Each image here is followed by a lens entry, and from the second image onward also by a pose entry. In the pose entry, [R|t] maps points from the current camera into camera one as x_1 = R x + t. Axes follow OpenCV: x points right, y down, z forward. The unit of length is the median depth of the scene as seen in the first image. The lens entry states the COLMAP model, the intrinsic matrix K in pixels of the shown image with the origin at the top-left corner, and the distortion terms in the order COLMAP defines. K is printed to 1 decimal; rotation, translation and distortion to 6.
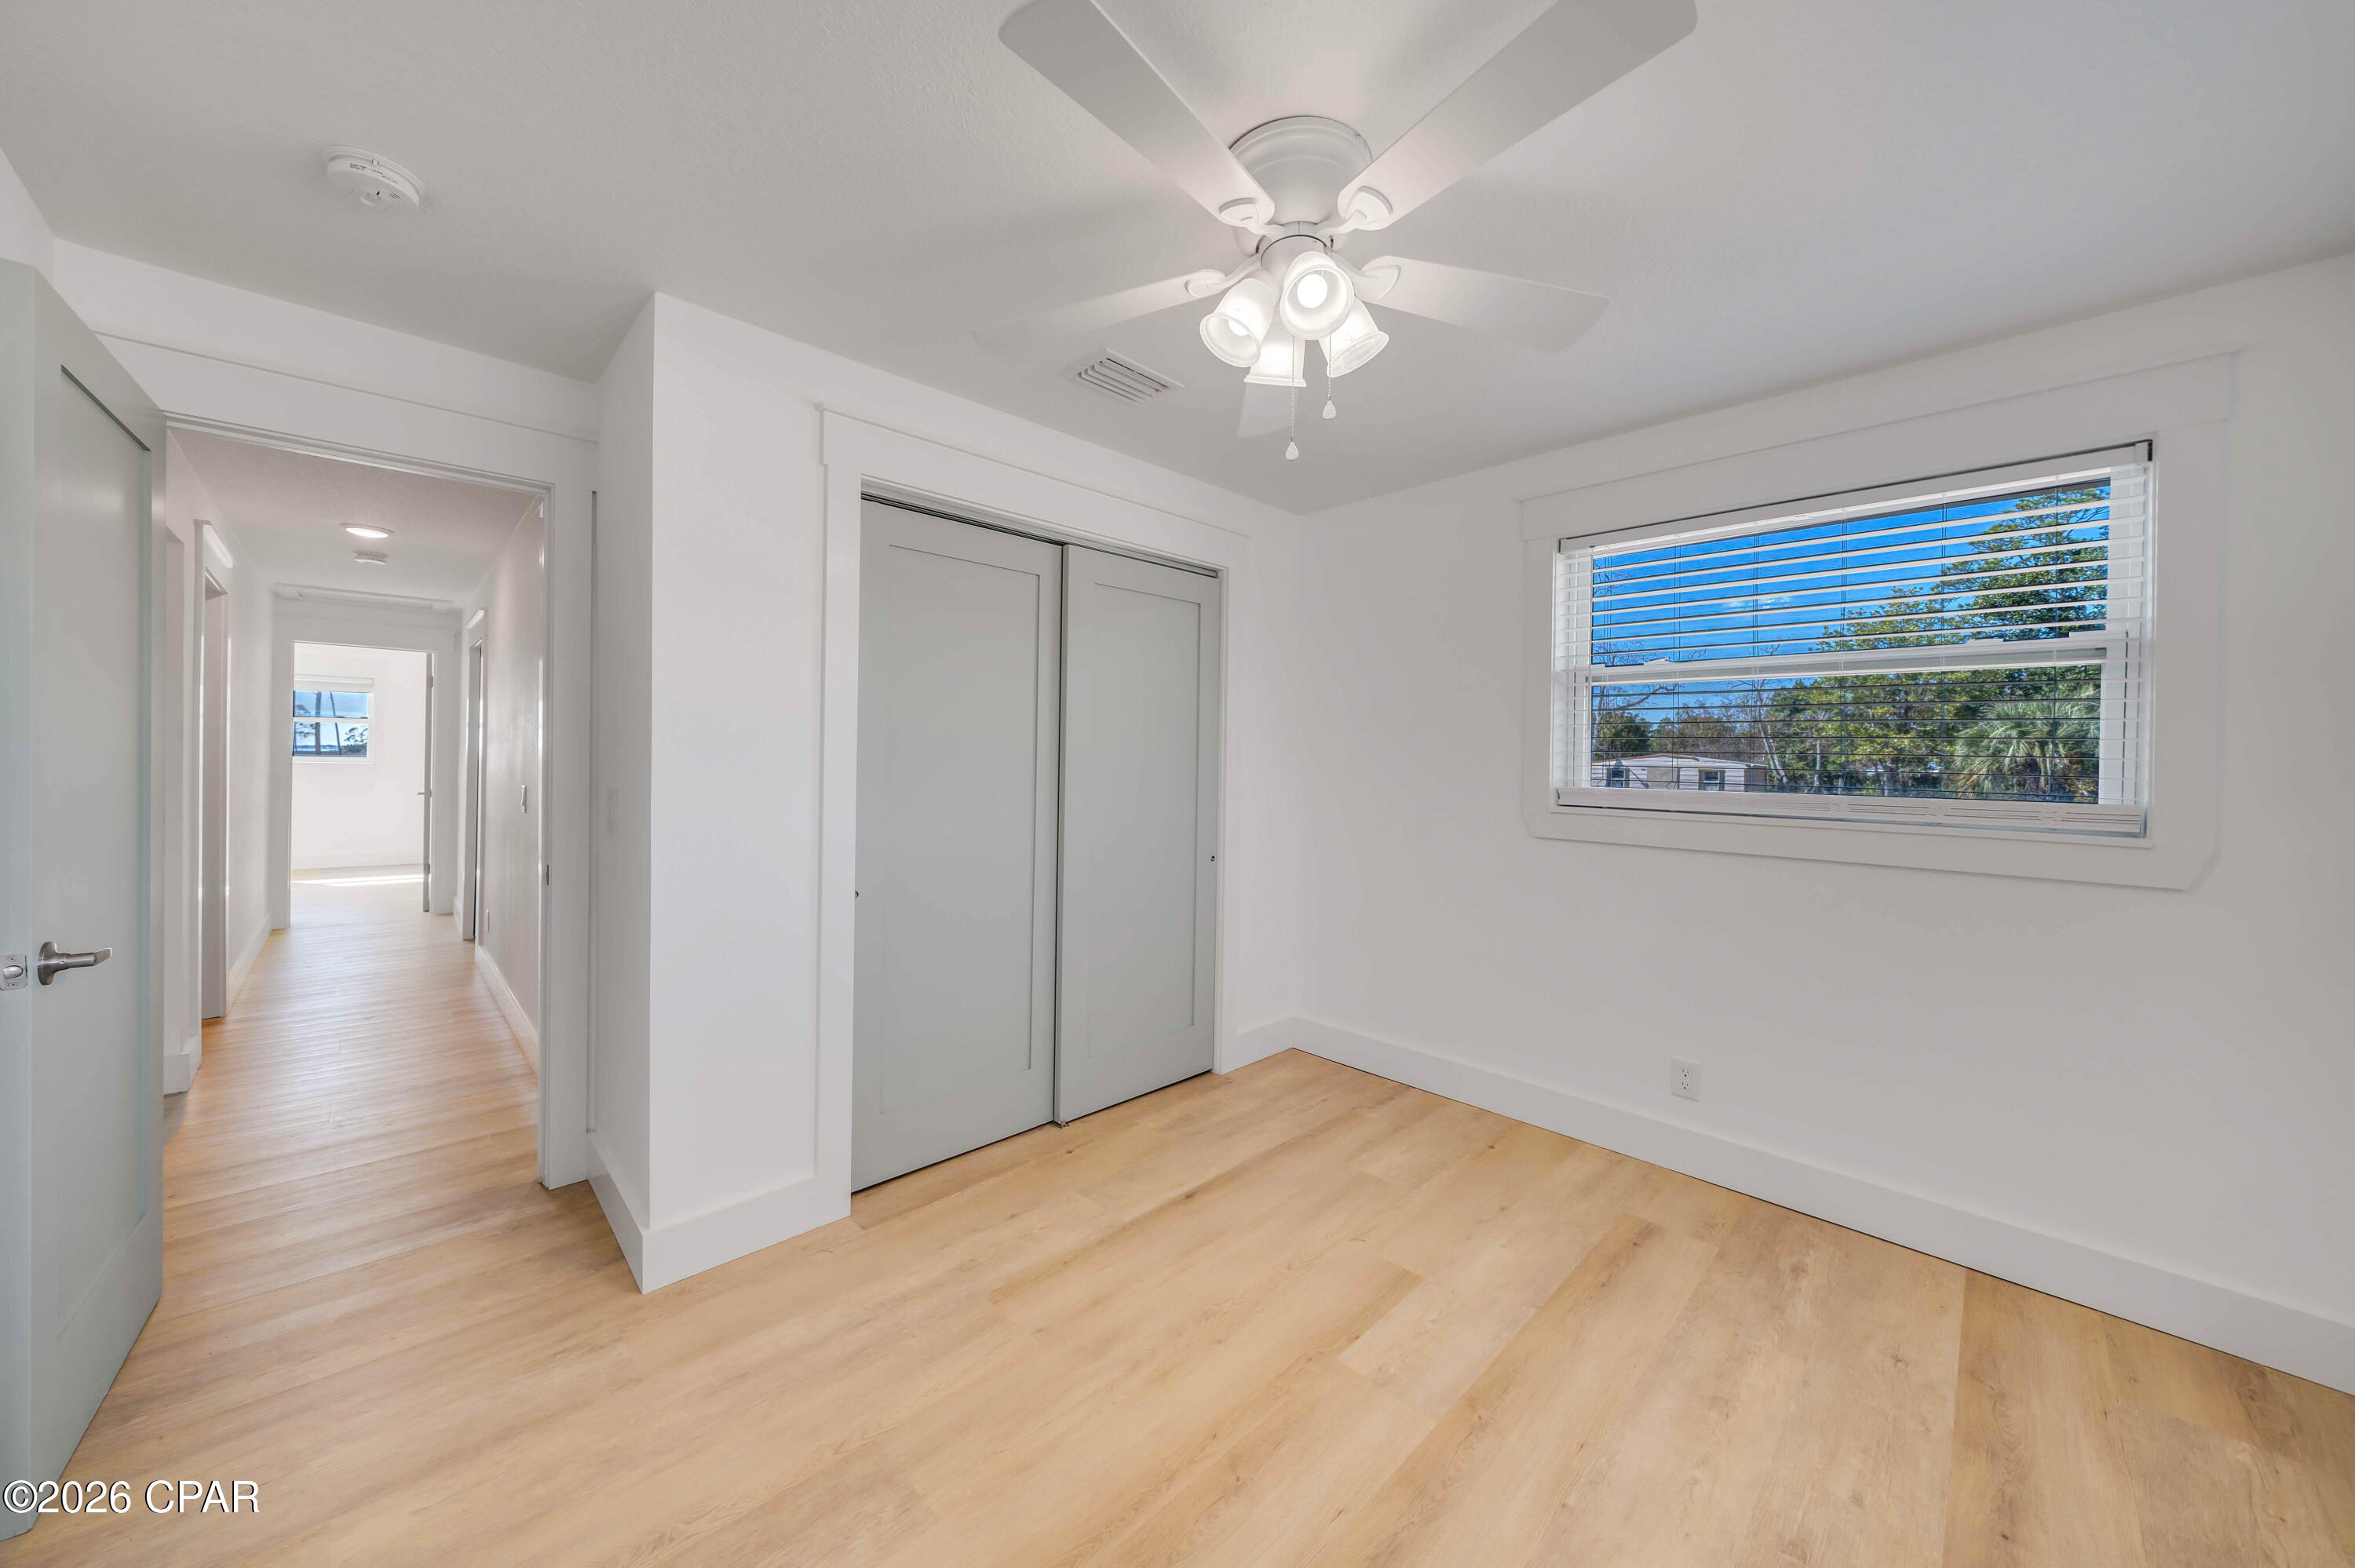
lens RADIAL K [[829.6, 0, 1168.7], [0, 829.6, 781.8], [0, 0, 1]] dist [-0.003685, -0.000194]
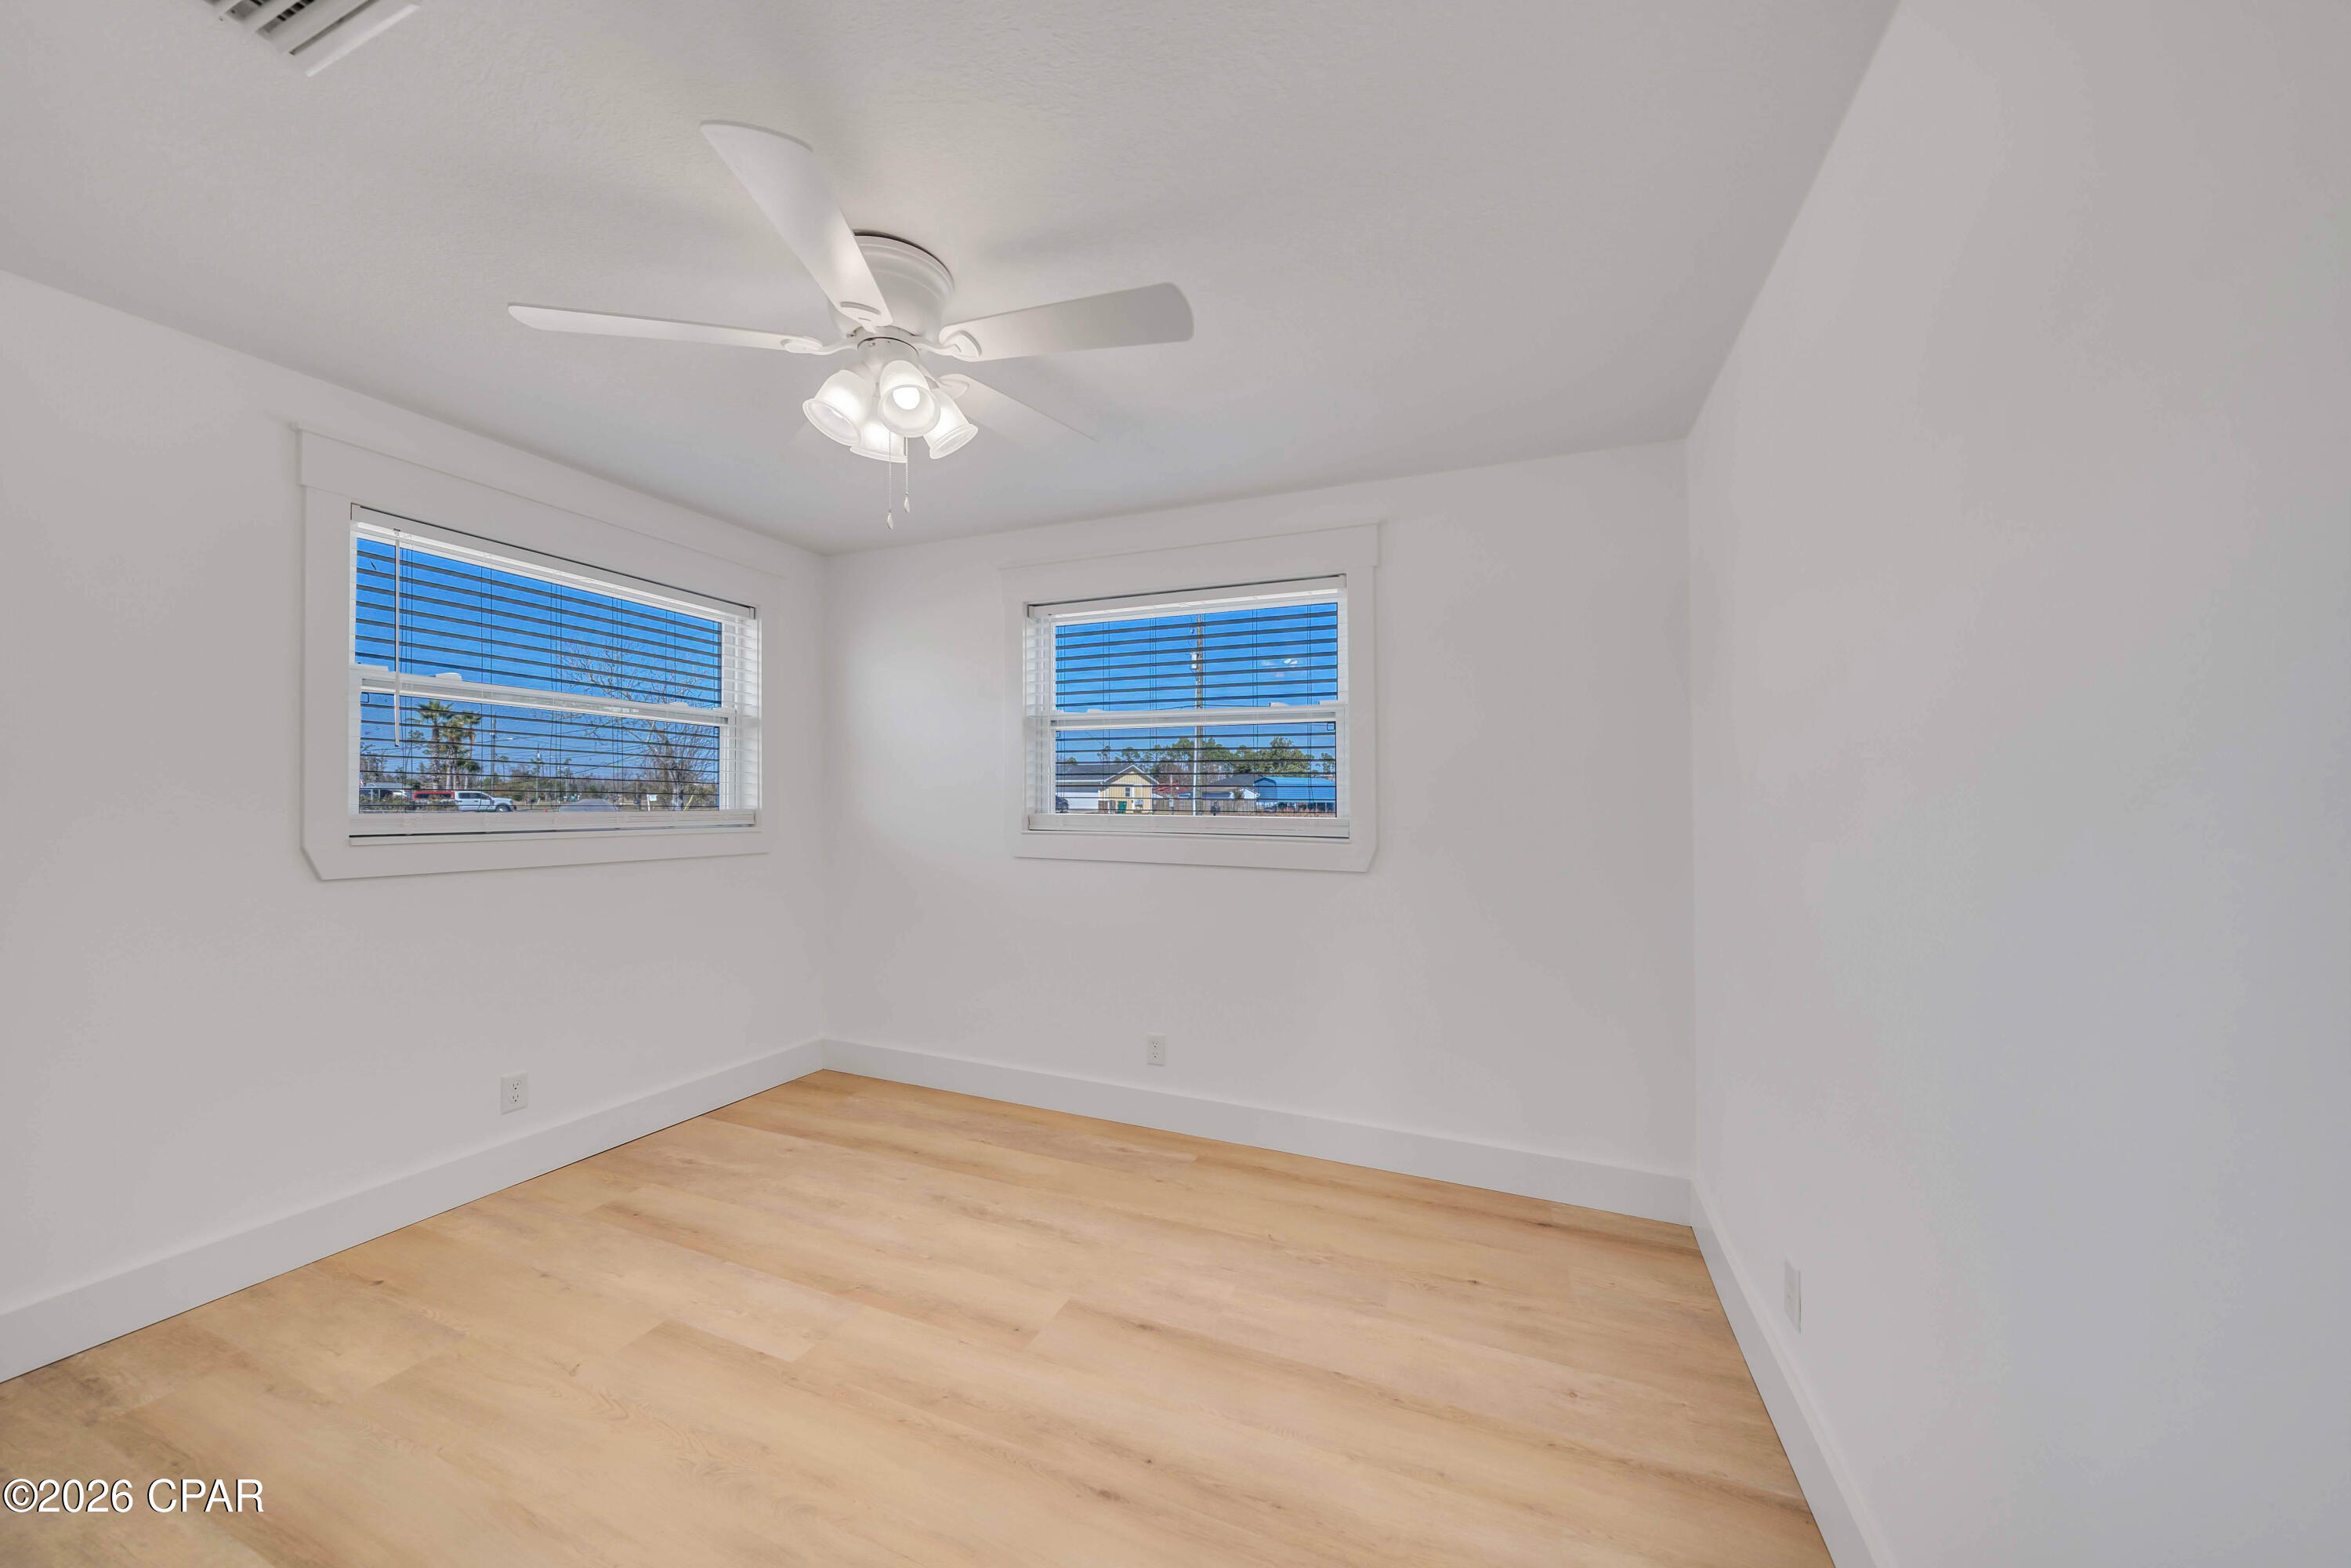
lens RADIAL K [[810.5, 0, 1174.9], [0, 810.5, 797.6], [0, 0, 1]] dist [-0.001512, -0.000352]
pose [[-0.389222, -0.022012, 0.920881, -0.863615], [0.009602, 0.999563, 0.027951, -0.035660], [-0.921094, 0.019722, -0.388840, 0.893320]]
